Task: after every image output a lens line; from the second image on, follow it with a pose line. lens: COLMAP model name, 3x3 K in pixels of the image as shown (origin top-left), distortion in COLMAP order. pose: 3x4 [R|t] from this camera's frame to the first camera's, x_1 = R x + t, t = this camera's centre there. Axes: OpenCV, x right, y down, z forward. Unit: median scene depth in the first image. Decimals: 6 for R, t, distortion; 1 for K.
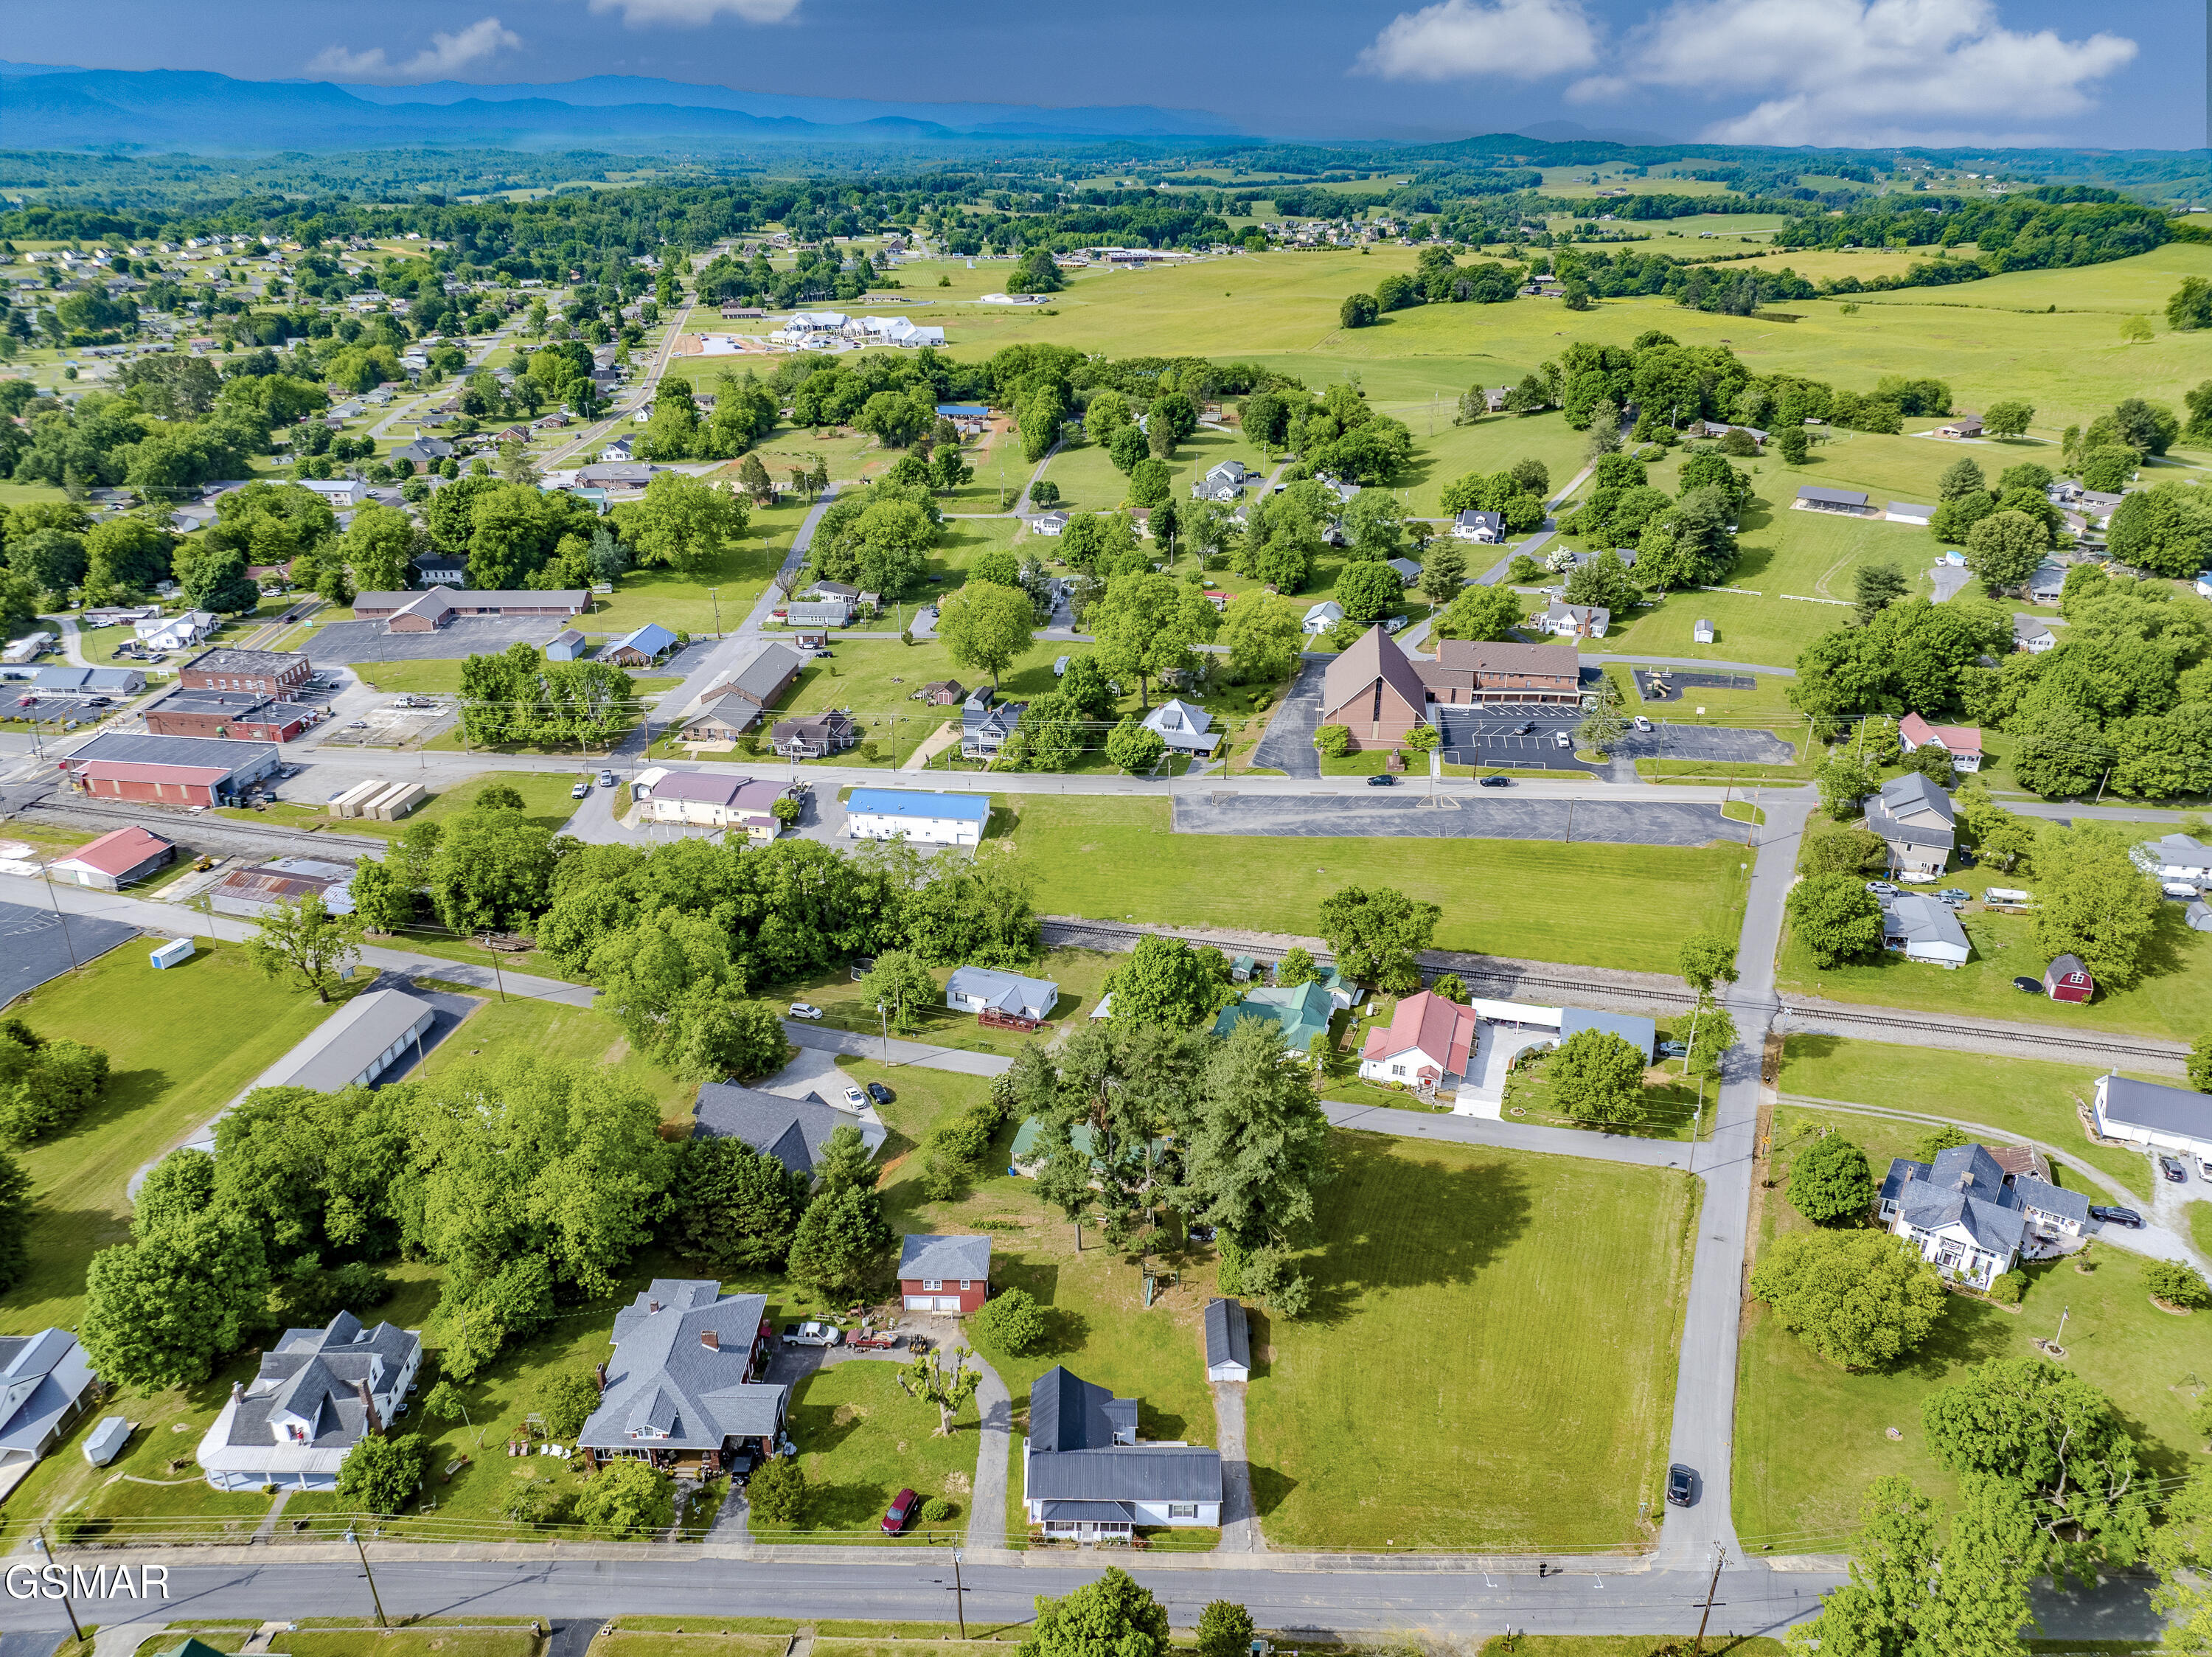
lens RADIAL K [[1562.3, 0, 1106.0], [0, 1562.3, 828.5], [0, 0, 1]] dist [-0.047332, 0.012046]
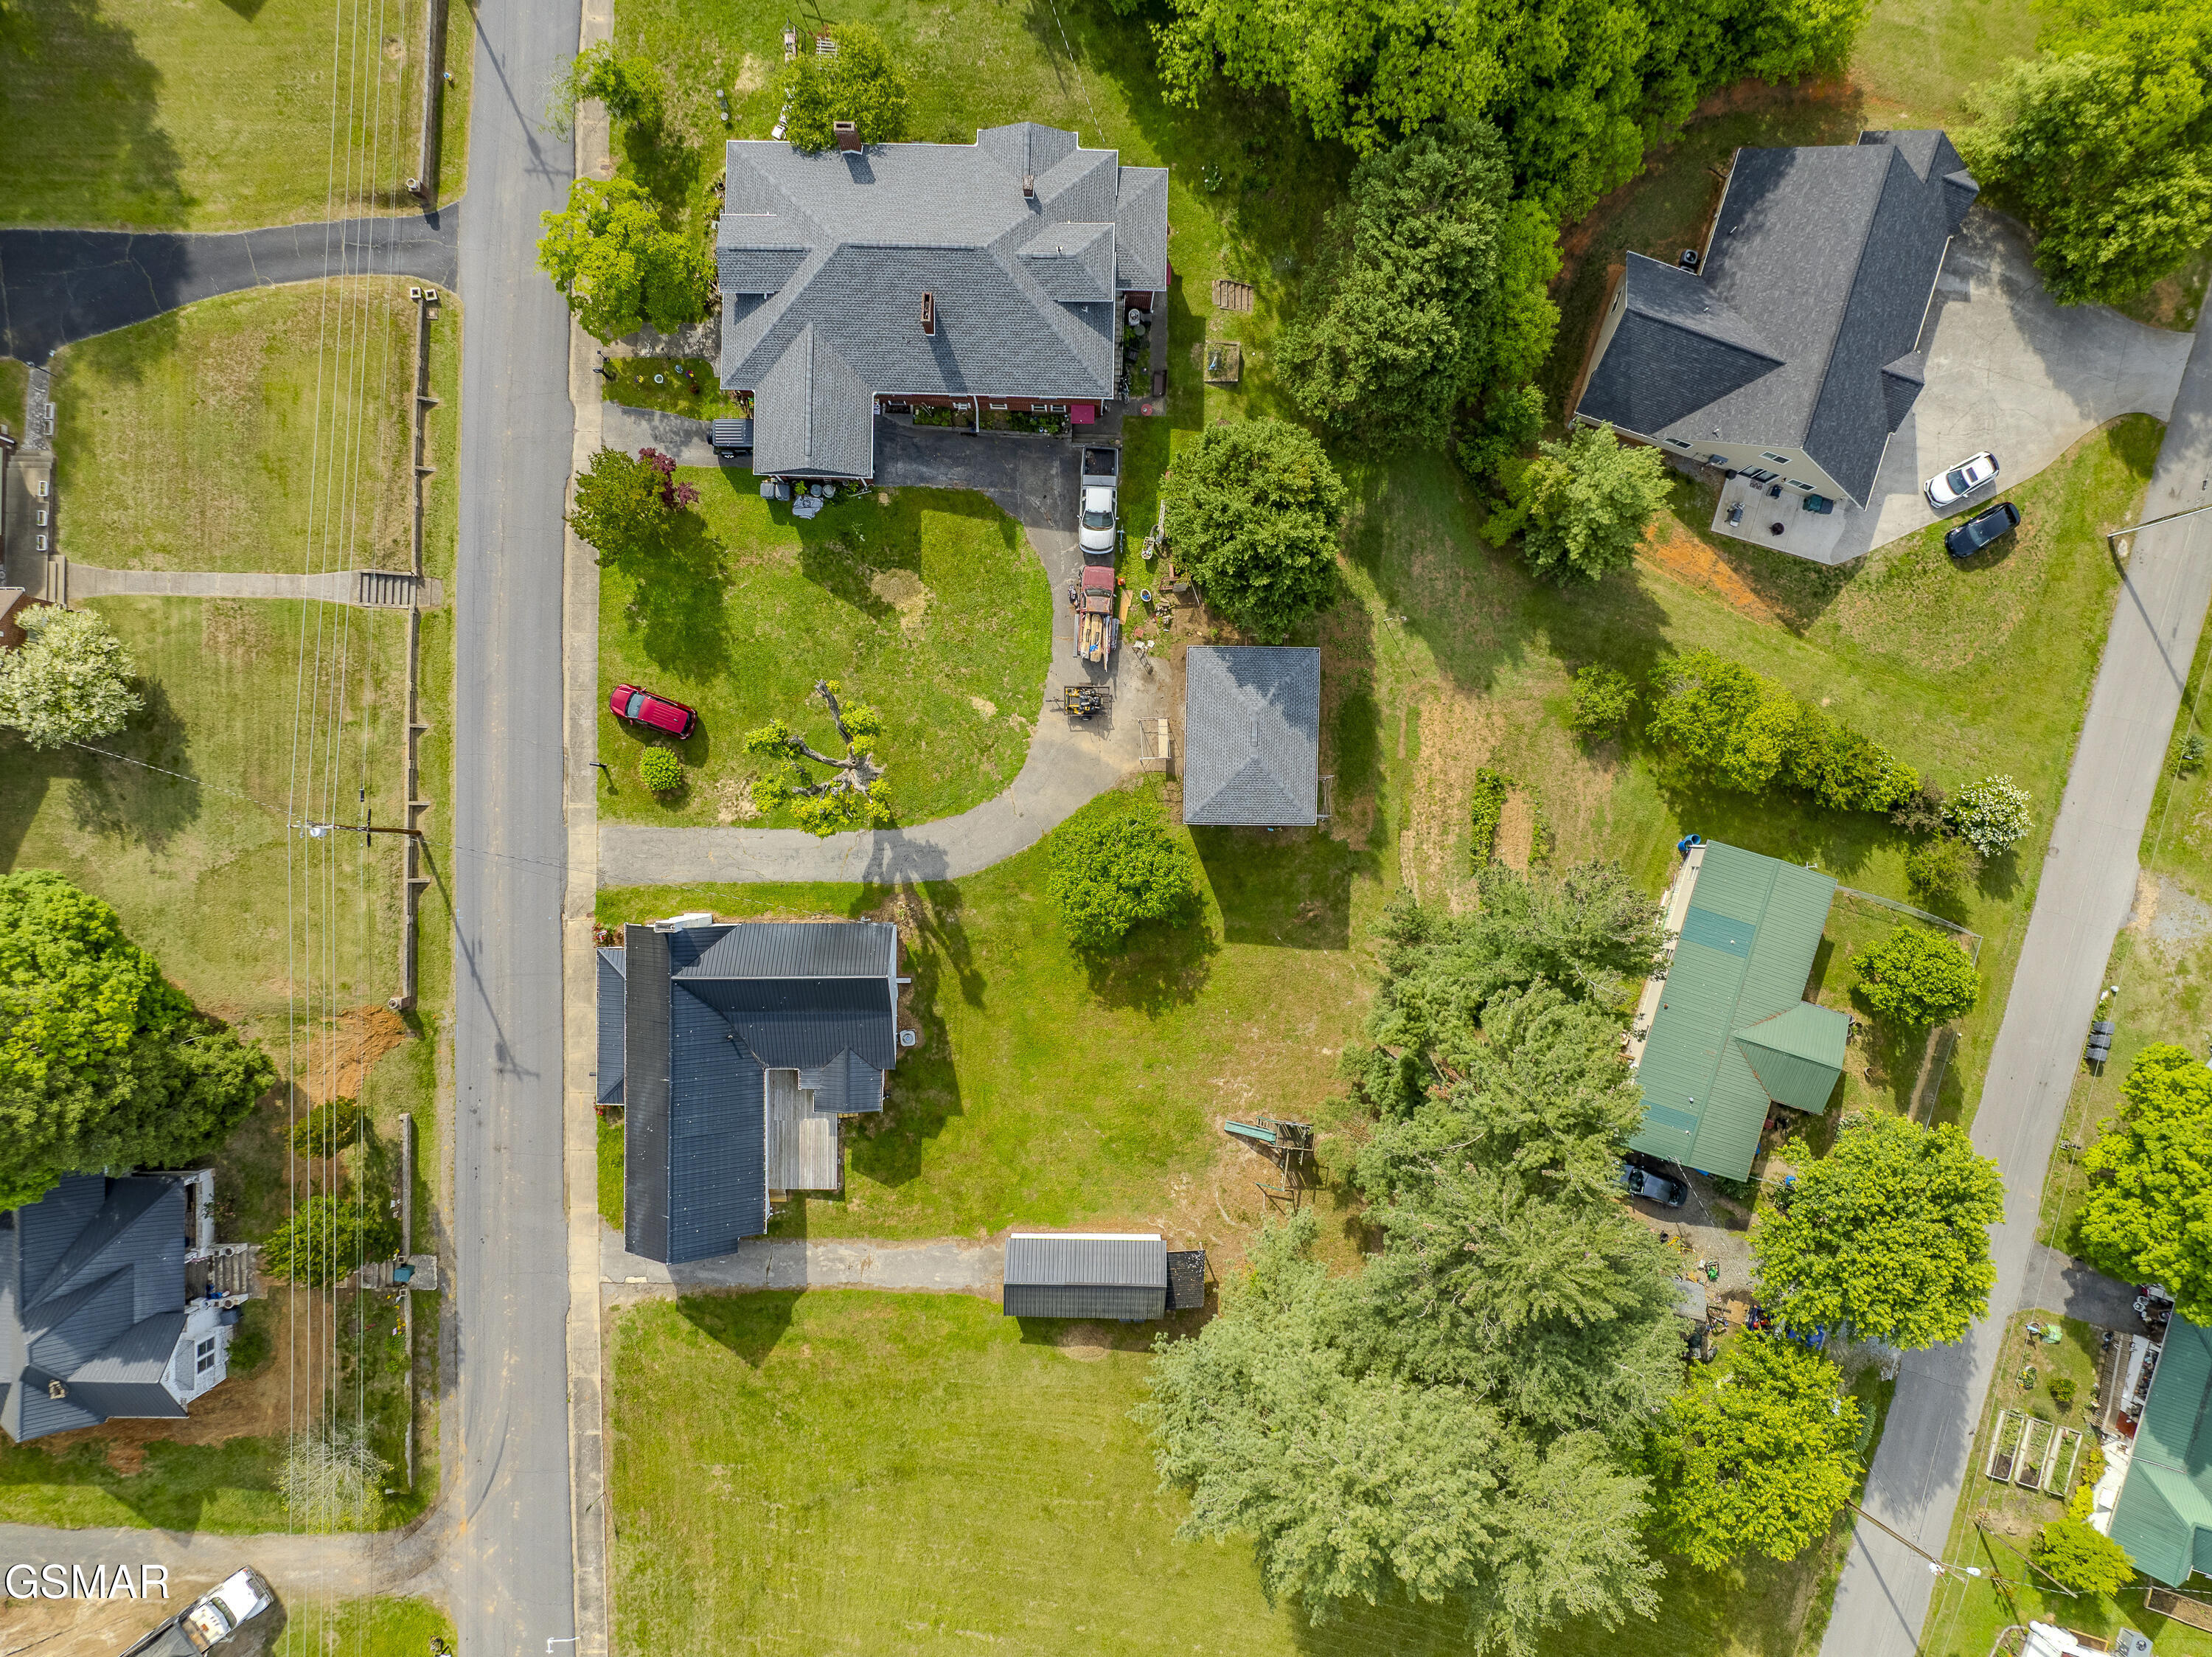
lens RADIAL K [[1562.3, 0, 1106.0], [0, 1562.3, 828.5], [0, 0, 1]] dist [-0.047332, 0.012046]
pose [[-0.003641, 0.999709, -0.023850, -0.027728], [-0.444983, 0.019739, 0.895321, -0.069687], [0.895531, 0.013873, 0.444782, 0.338711]]
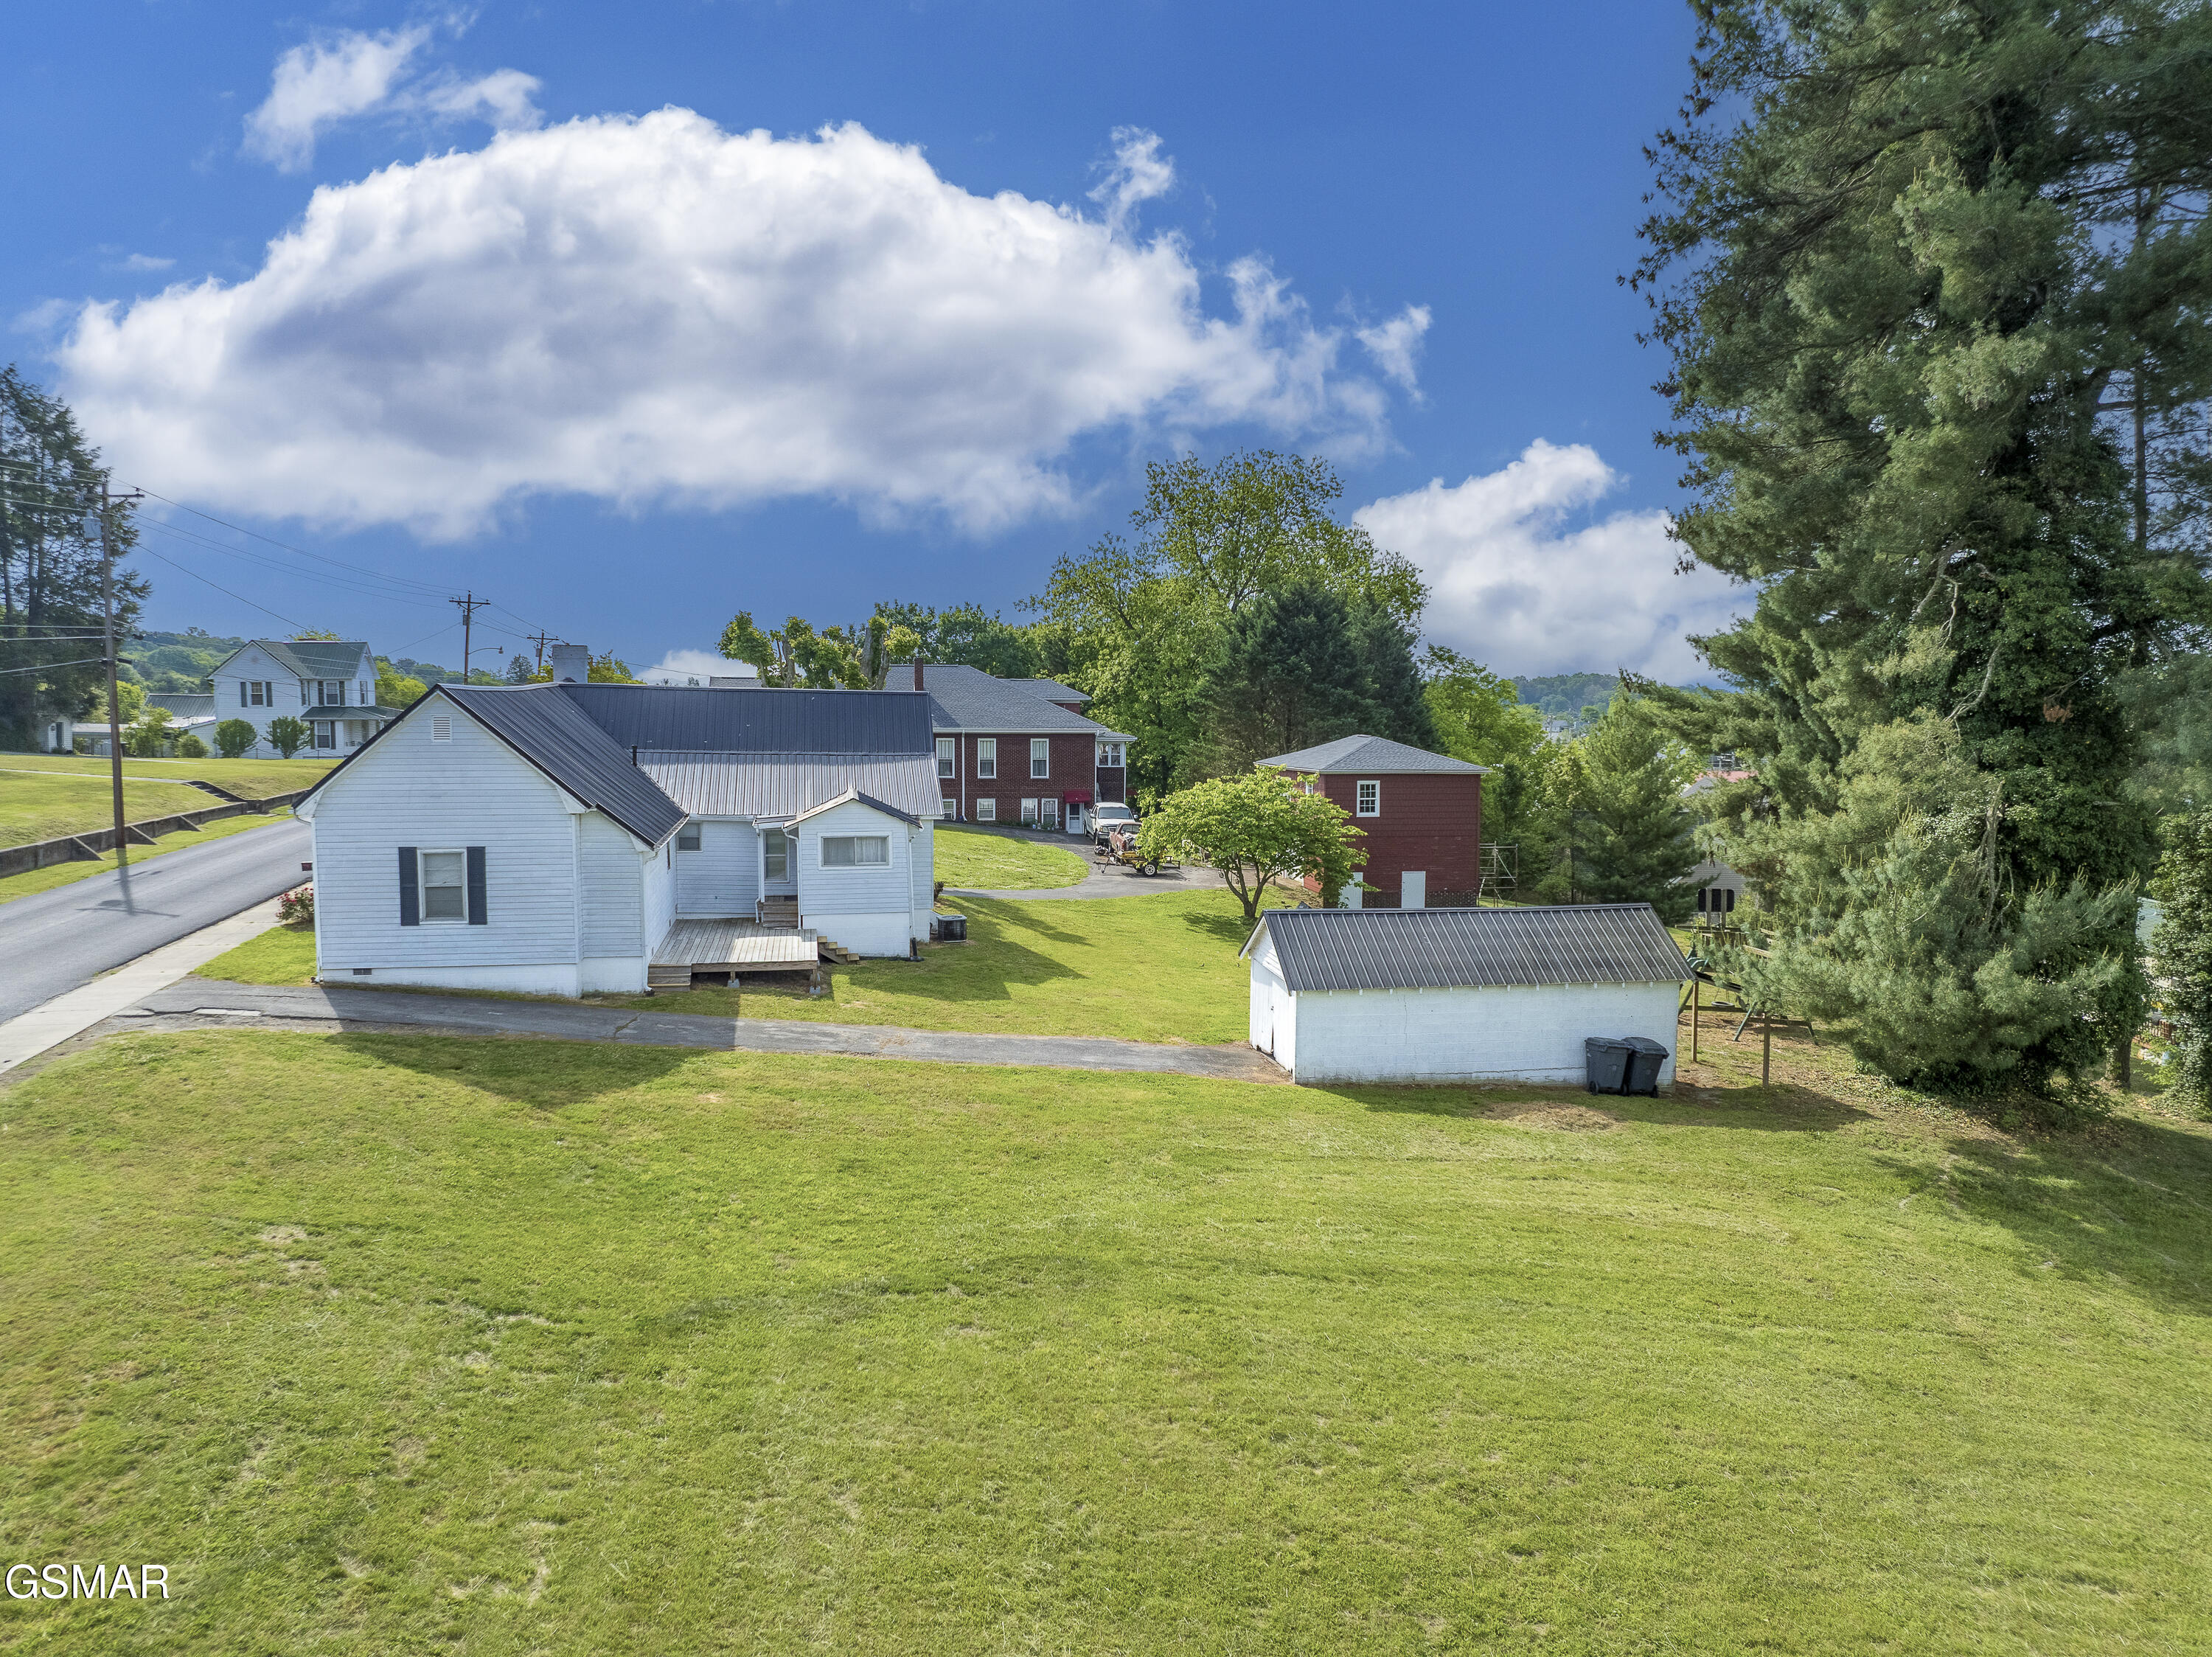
lens RADIAL K [[1555.8, 0, 1106.0], [0, 1555.8, 828.5], [0, 0, 1]] dist [-0.033520, -0.003817]
pose [[0.183897, 0.071704, -0.980327, 0.121978], [-0.410257, 0.911912, -0.010259, 0.147601], [0.893236, 0.404072, 0.197115, 0.401719]]
